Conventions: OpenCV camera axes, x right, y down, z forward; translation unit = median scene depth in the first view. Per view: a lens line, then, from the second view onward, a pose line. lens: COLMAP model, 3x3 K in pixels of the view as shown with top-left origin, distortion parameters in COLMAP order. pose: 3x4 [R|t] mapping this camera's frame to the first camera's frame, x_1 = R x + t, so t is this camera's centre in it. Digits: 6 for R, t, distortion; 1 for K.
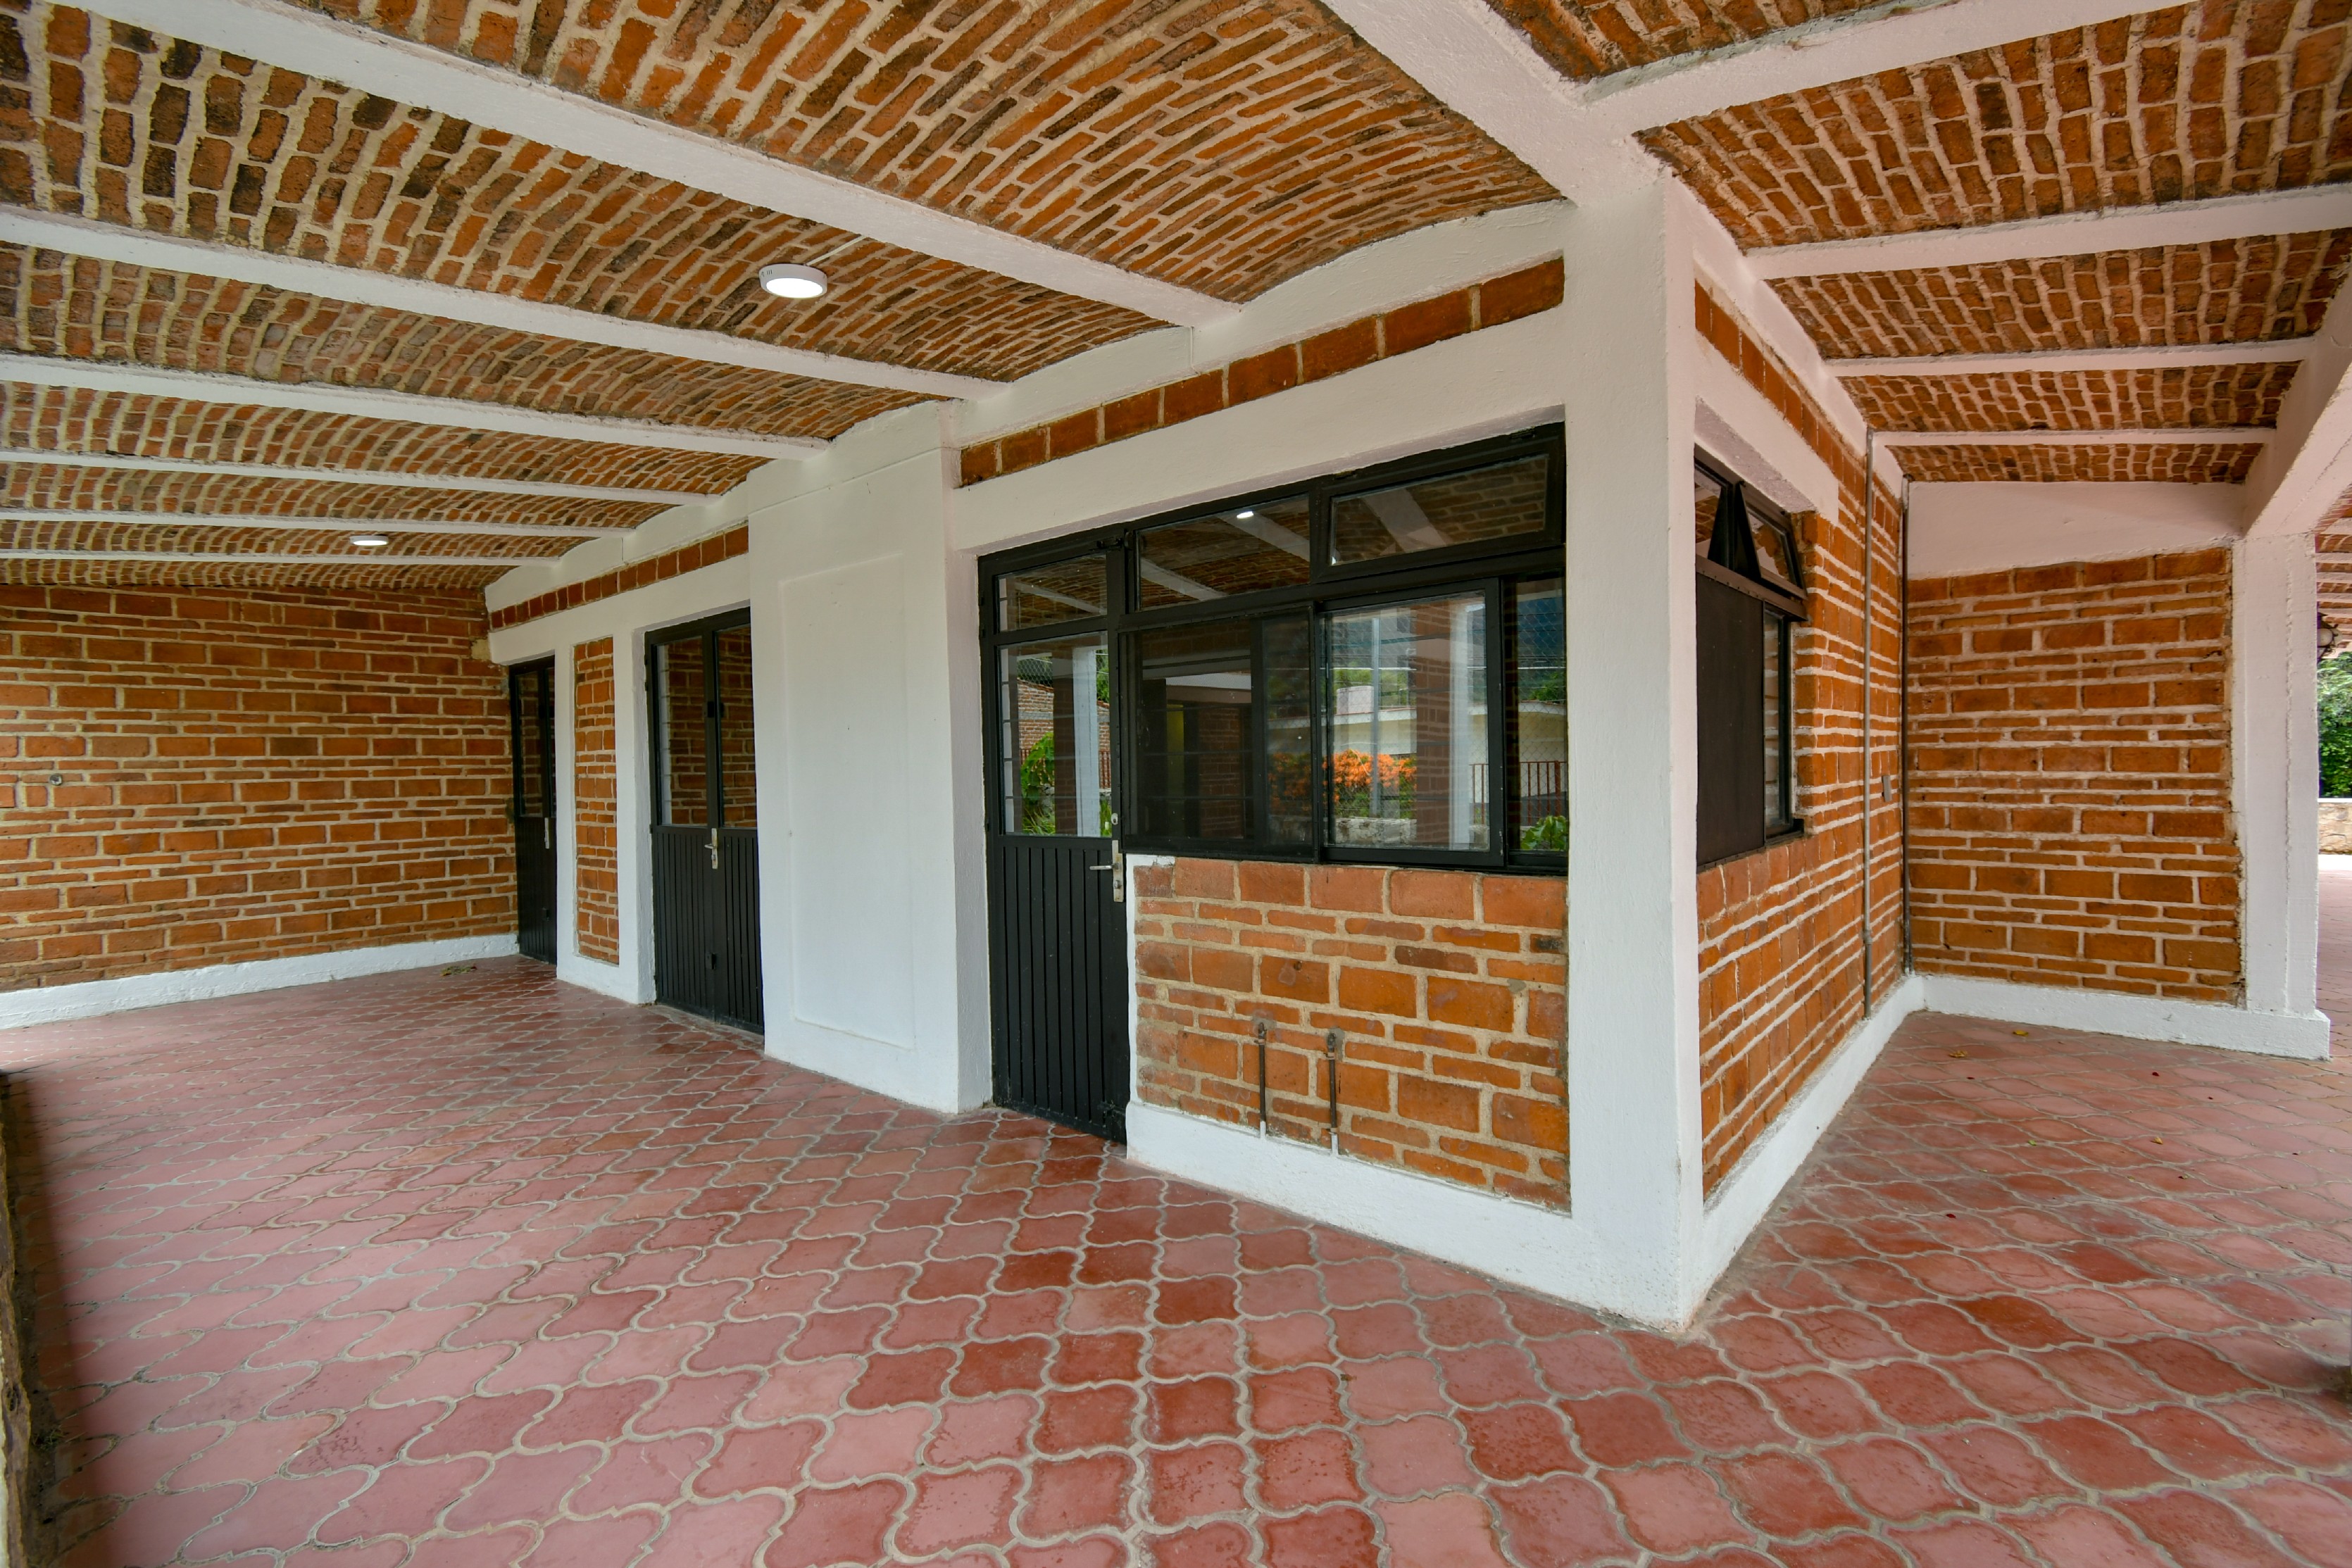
lens RADIAL K [[1039.0, 0, 1164.6], [0, 1039.0, 785.8], [0, 0, 1]] dist [0.002805, -0.001738]
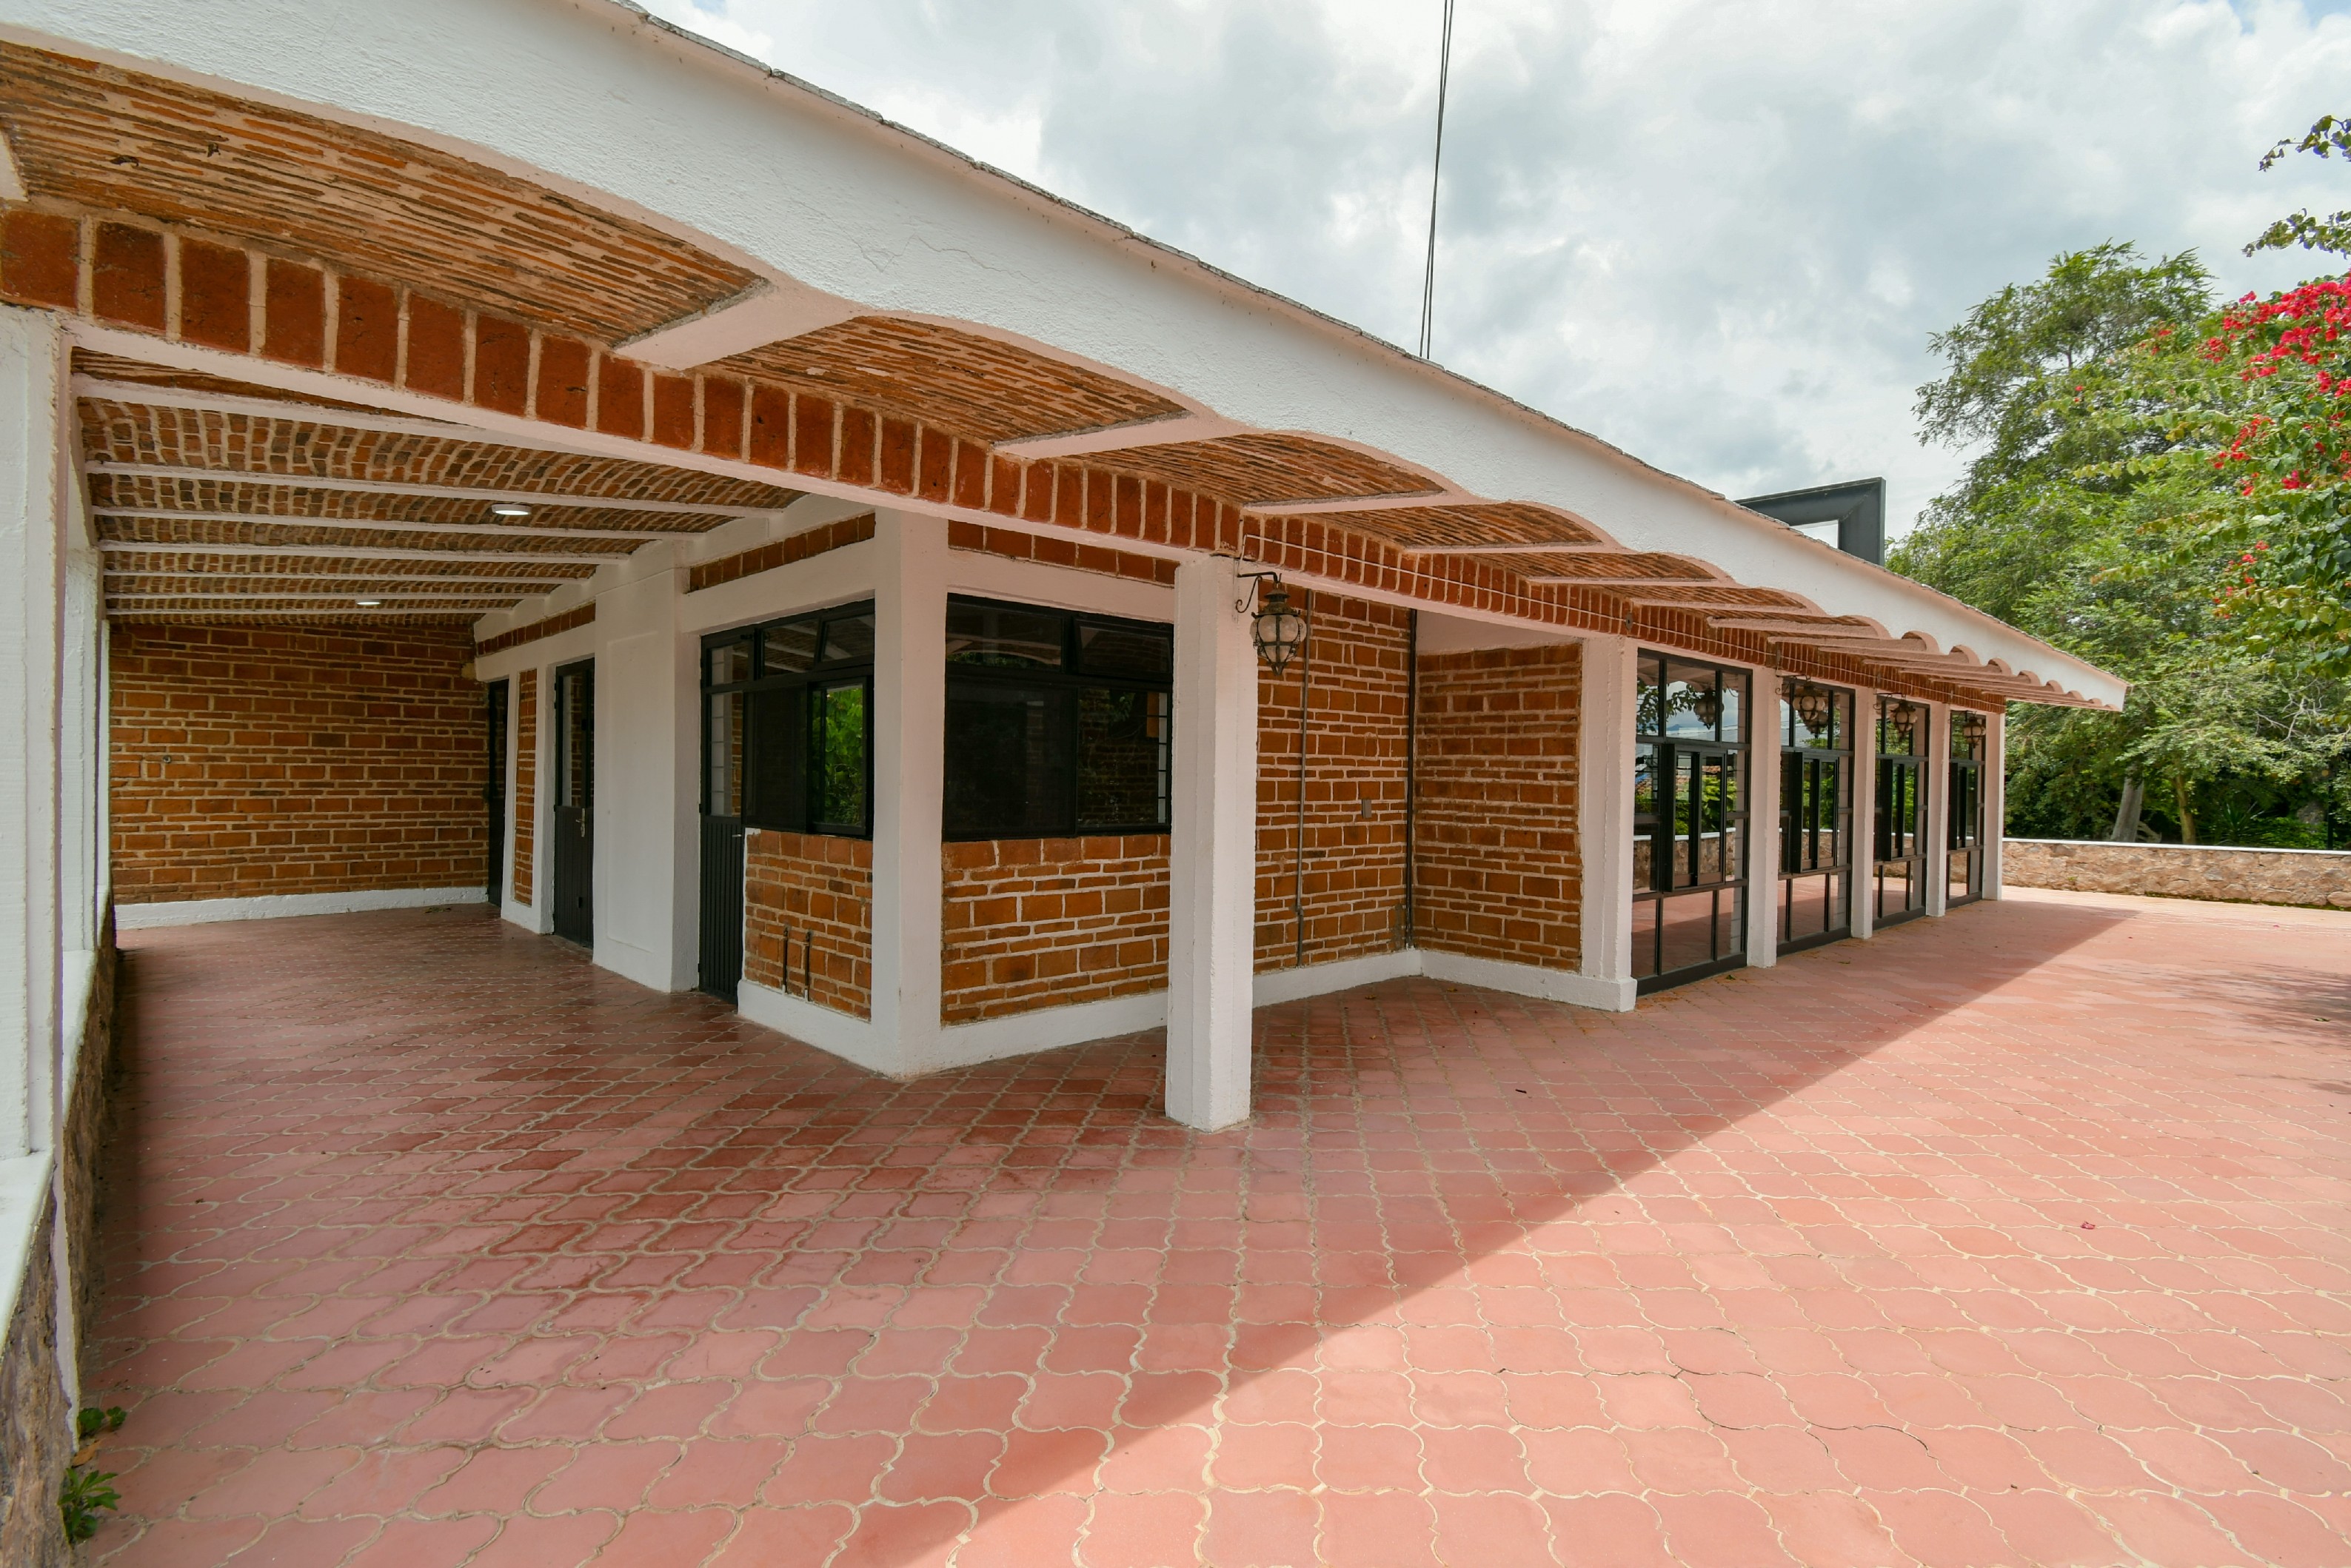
lens RADIAL K [[1107.9, 0, 1181.1], [0, 1107.9, 784.3], [0, 0, 1]] dist [0.000854, 0.000006]
pose [[0.994955, 0.033981, -0.094394, 0.559894], [-0.035055, 0.999338, -0.009739, -0.006368], [0.094001, 0.012999, 0.995487, -0.464403]]
